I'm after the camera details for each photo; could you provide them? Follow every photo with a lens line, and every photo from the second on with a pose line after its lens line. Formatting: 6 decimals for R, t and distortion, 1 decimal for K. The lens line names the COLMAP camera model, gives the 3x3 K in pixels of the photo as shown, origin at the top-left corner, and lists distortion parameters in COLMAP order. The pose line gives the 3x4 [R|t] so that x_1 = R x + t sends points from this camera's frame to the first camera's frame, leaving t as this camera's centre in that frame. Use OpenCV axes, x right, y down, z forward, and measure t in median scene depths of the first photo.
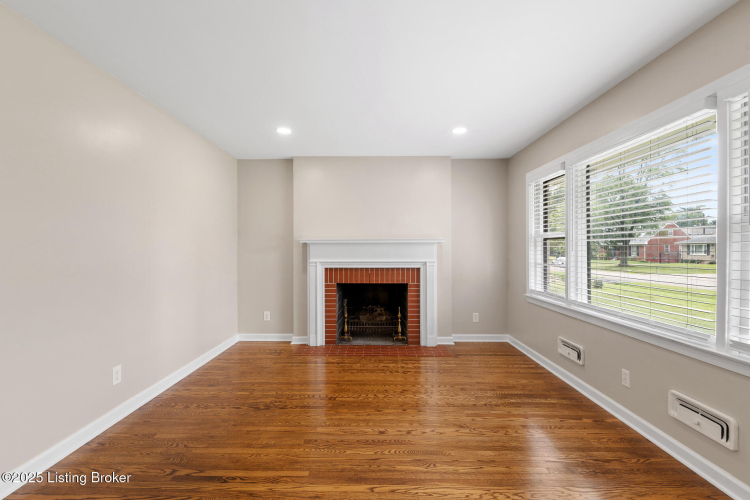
lens RADIAL K [[332.6, 0, 369.9], [0, 332.6, 250.2], [0, 0, 1]] dist [0.000164, -0.000460]
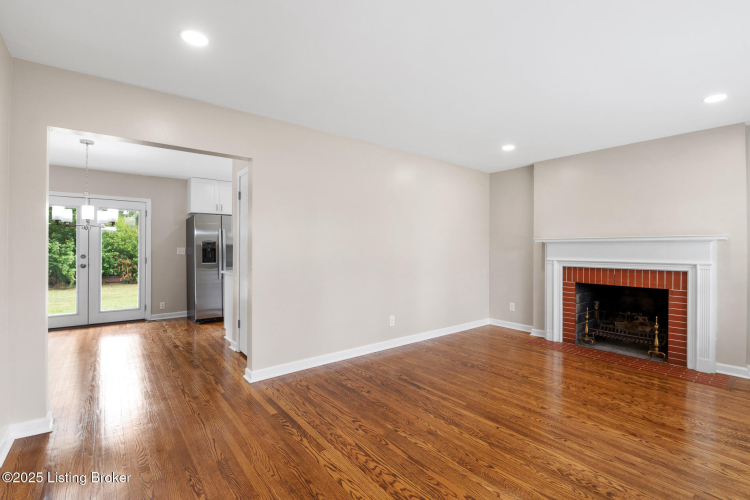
lens RADIAL K [[334.4, 0, 373.7], [0, 334.4, 248.6], [0, 0, 1]] dist [0.000350, -0.011217]
pose [[0.632929, 0.002393, -0.774206, 0.292648], [-0.003772, 0.999993, 0.000006, 0.000664], [0.774200, 0.002917, 0.632934, -0.095878]]
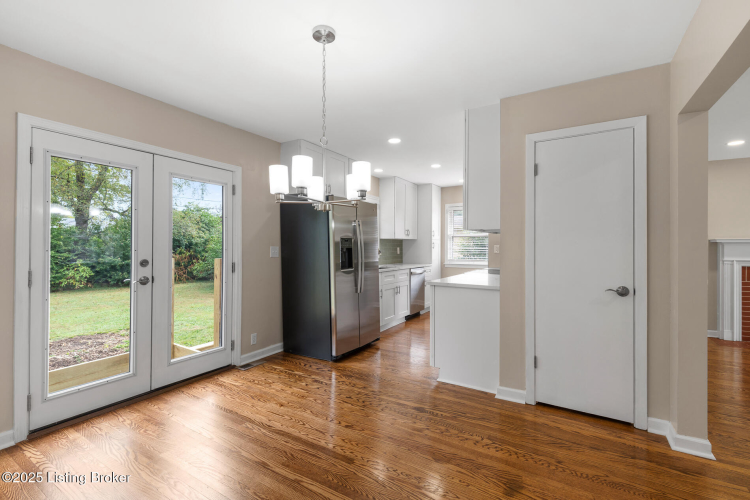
lens RADIAL K [[339.2, 0, 378.8], [0, 339.2, 245.7], [0, 0, 1]] dist [0.000158, -0.000242]
pose [[0.863547, 0.003193, -0.504259, -0.586096], [-0.005729, 0.999978, -0.003479, -0.000959], [0.504236, 0.005893, 0.863546, -0.487317]]
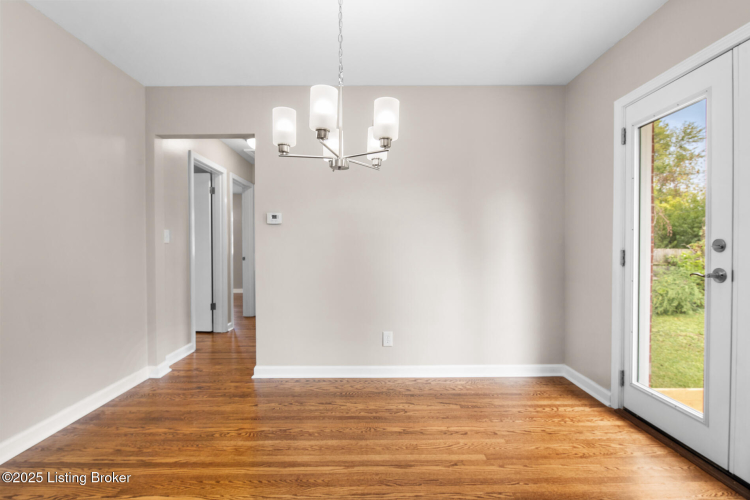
lens RADIAL K [[375.4, 0, 375.9], [0, 375.4, 252.7], [0, 0, 1]] dist [-0.001850, -0.000375]
pose [[-0.999801, 0.001887, -0.019841, -0.910891], [0.001600, 0.999894, 0.014482, 0.034423], [0.019867, 0.014447, -0.999698, 0.269532]]
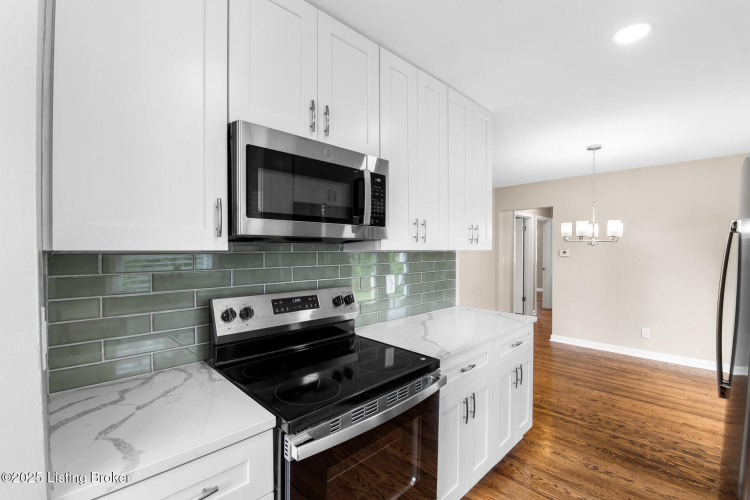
lens RADIAL K [[328.0, 0, 371.7], [0, 328.0, 251.0], [0, 0, 1]] dist [-0.002779, -0.008759]
pose [[-0.699424, -0.005566, 0.714685, -1.075071], [0.001542, 0.999956, 0.009296, -0.042416], [-0.714705, 0.007604, -0.699384, 0.812899]]
